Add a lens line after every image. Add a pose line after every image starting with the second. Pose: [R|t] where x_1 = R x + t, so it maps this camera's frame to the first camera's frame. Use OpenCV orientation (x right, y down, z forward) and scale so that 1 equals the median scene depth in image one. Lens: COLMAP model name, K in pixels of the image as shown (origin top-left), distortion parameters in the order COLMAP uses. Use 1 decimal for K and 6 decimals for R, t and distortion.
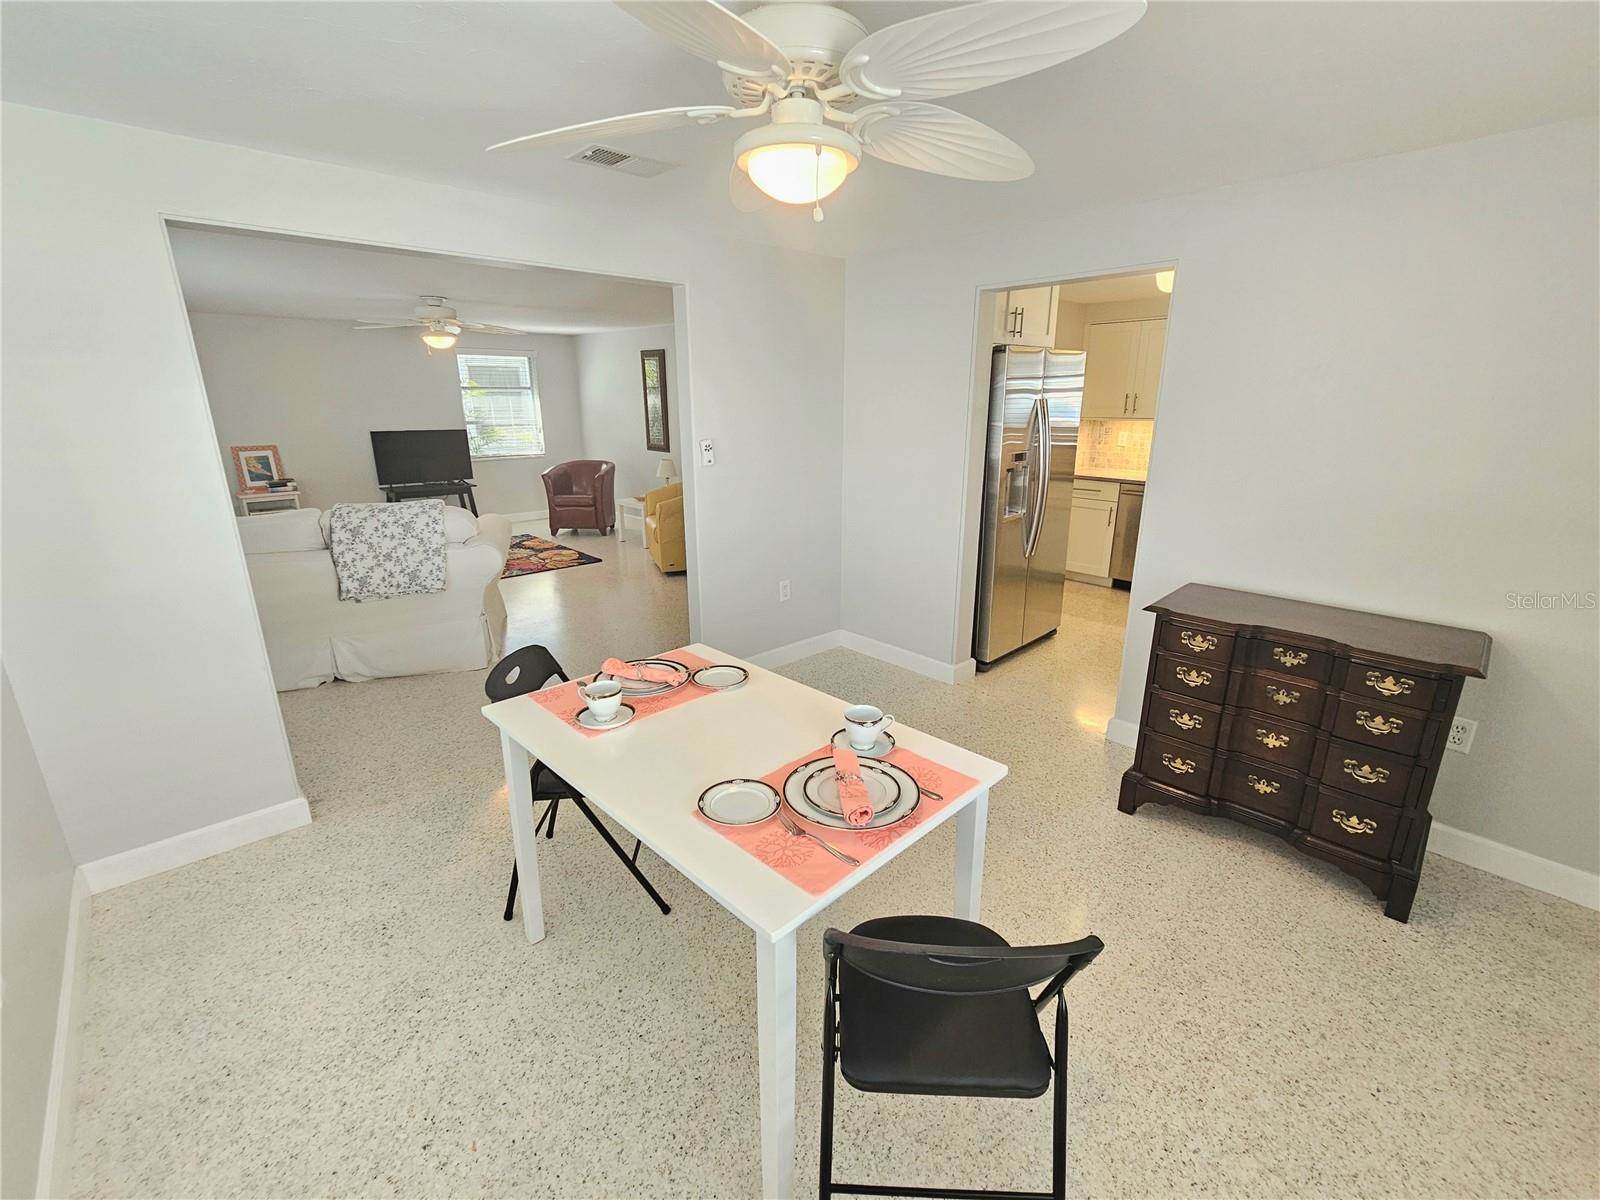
lens RADIAL K [[696.0, 0, 804.7], [0, 696.0, 599.8], [0, 0, 1]] dist [-0.000016, 0.000227]
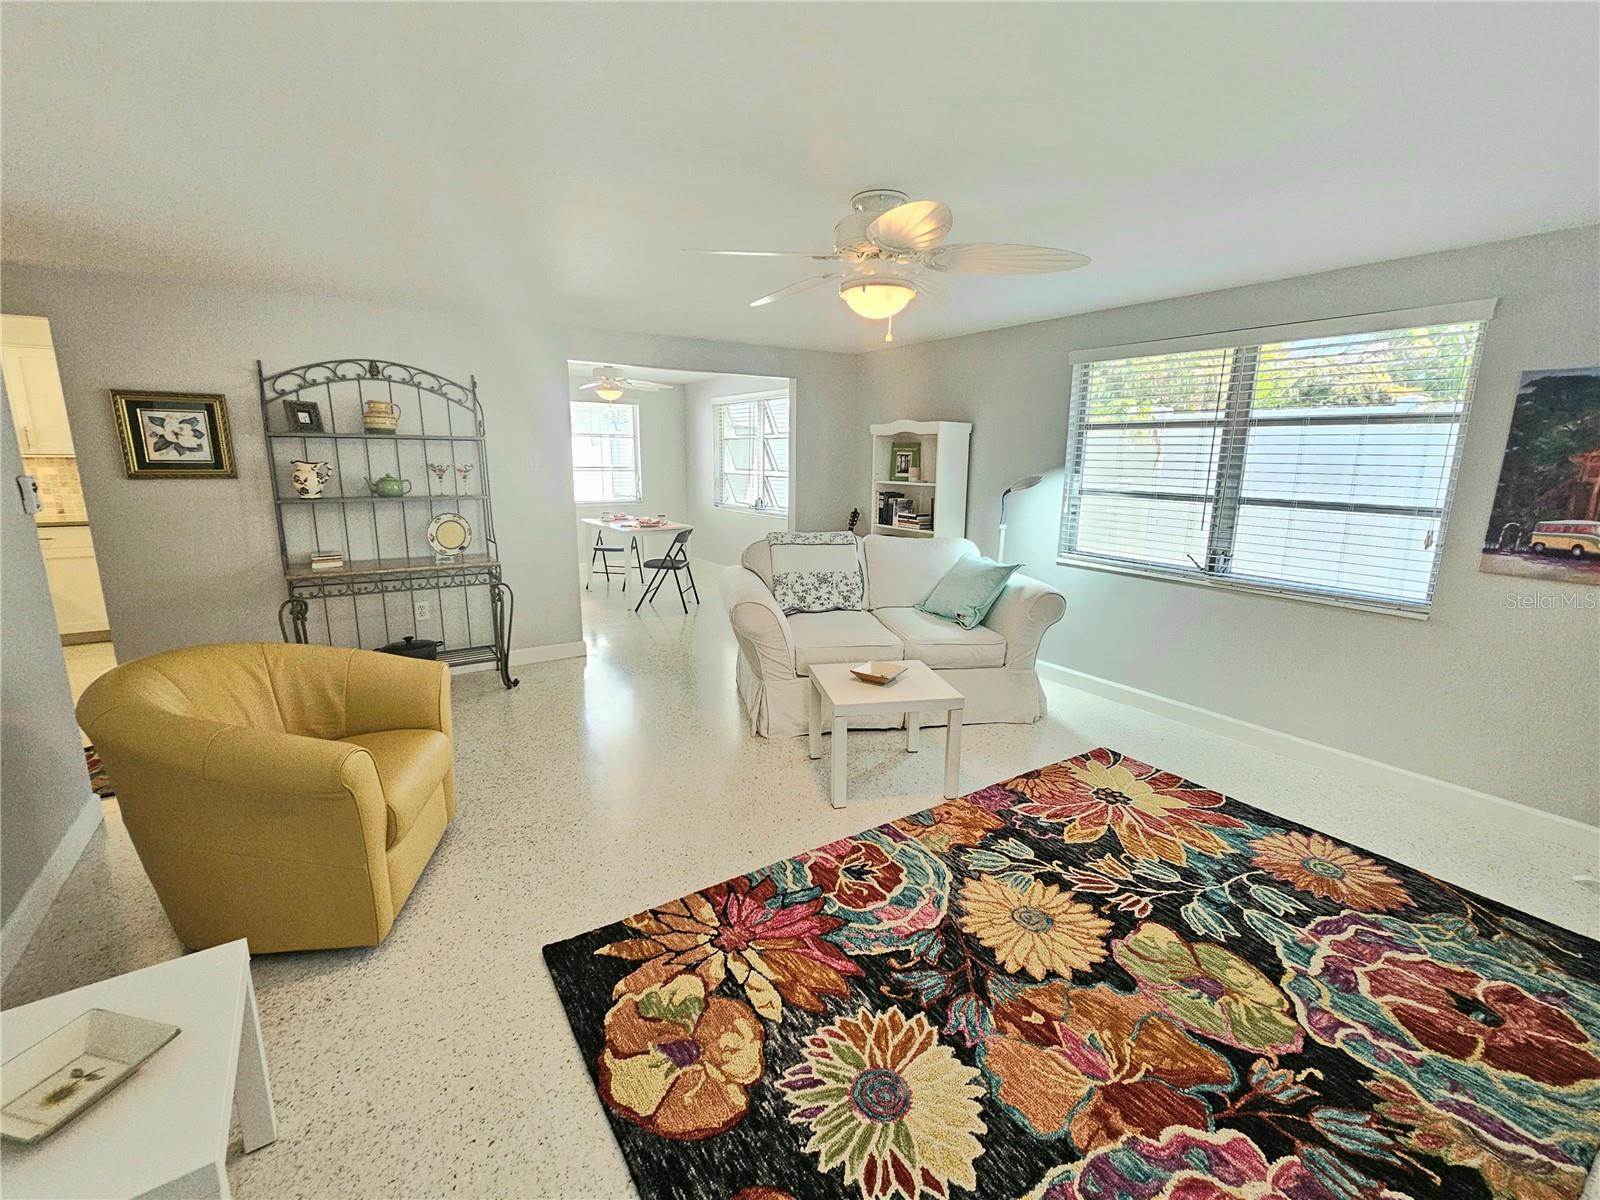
lens RADIAL K [[696.0, 0, 804.7], [0, 696.0, 599.8], [0, 0, 1]] dist [-0.000016, 0.000227]
pose [[-0.987946, -0.042006, 0.148988, -0.424245], [0.033848, 0.880565, 0.472714, -0.318149], [-0.151050, 0.472059, -0.868530, 1.125201]]
